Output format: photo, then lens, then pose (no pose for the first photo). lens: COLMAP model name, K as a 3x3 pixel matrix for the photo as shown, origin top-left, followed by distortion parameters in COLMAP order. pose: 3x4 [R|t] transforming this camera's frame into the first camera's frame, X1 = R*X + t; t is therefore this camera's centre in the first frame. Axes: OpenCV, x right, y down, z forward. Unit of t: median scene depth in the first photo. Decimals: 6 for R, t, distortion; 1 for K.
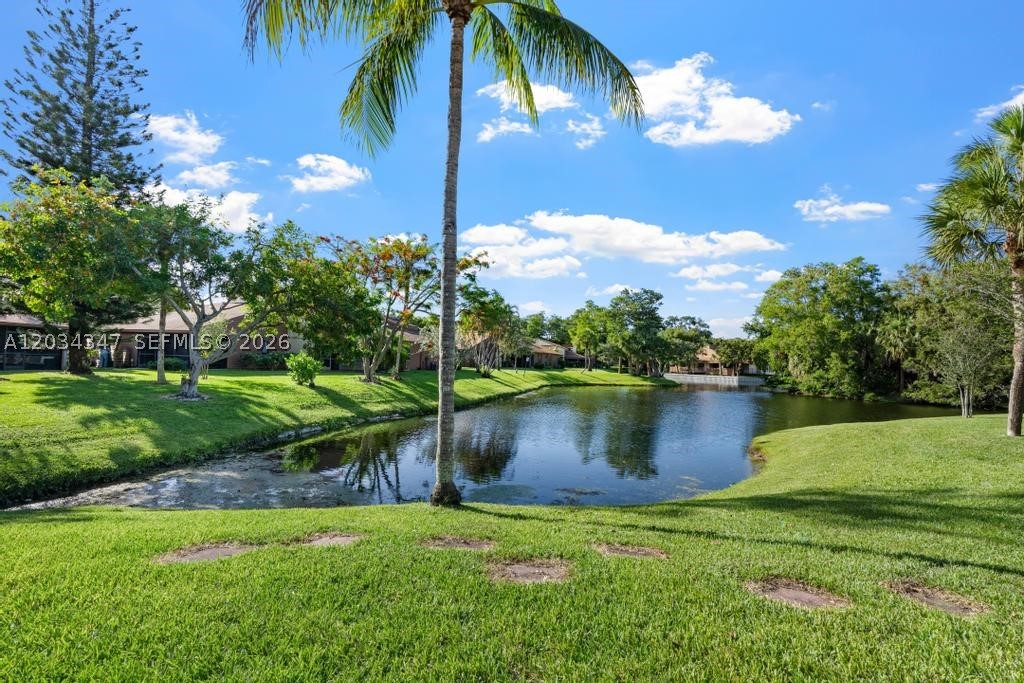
lens RADIAL K [[454.3, 0, 517.7], [0, 454.3, 347.9], [0, 0, 1]] dist [-0.013111, 0.004176]
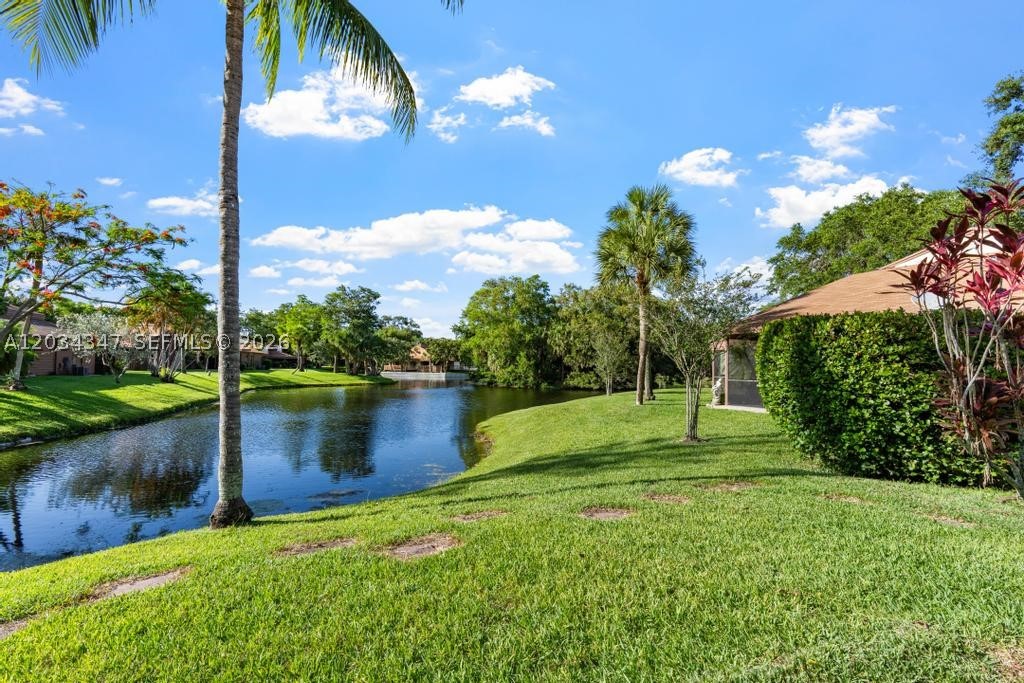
lens RADIAL K [[454.3, 0, 515.0], [0, 454.3, 345.4], [0, 0, 1]] dist [-0.013111, 0.004176]
pose [[0.815693, 0.006324, 0.578451, -0.051471], [-0.004508, 0.999979, -0.004575, 0.002195], [-0.578468, 0.001124, 0.815704, -0.000689]]
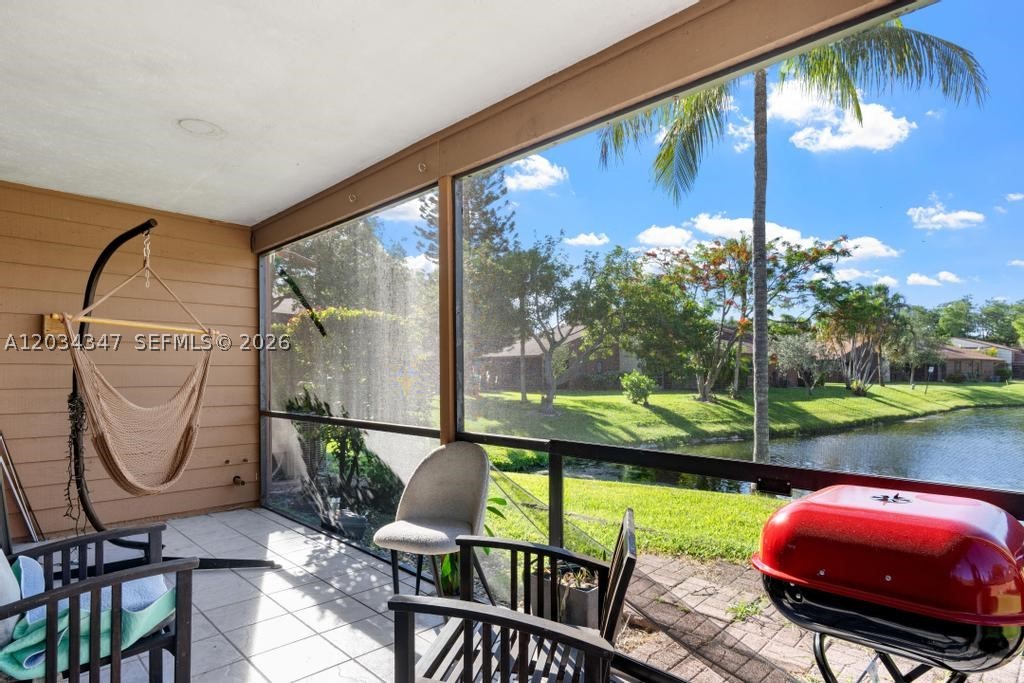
lens RADIAL K [[555.7, 0, 517.9], [0, 555.7, 375.6], [0, 0, 1]] dist [-0.006296, 0.003228]
pose [[0.798951, -0.031160, -0.600589, 0.050447], [0.045237, 0.998941, 0.008351, -0.002591], [0.599693, -0.033841, 0.799515, -0.129334]]
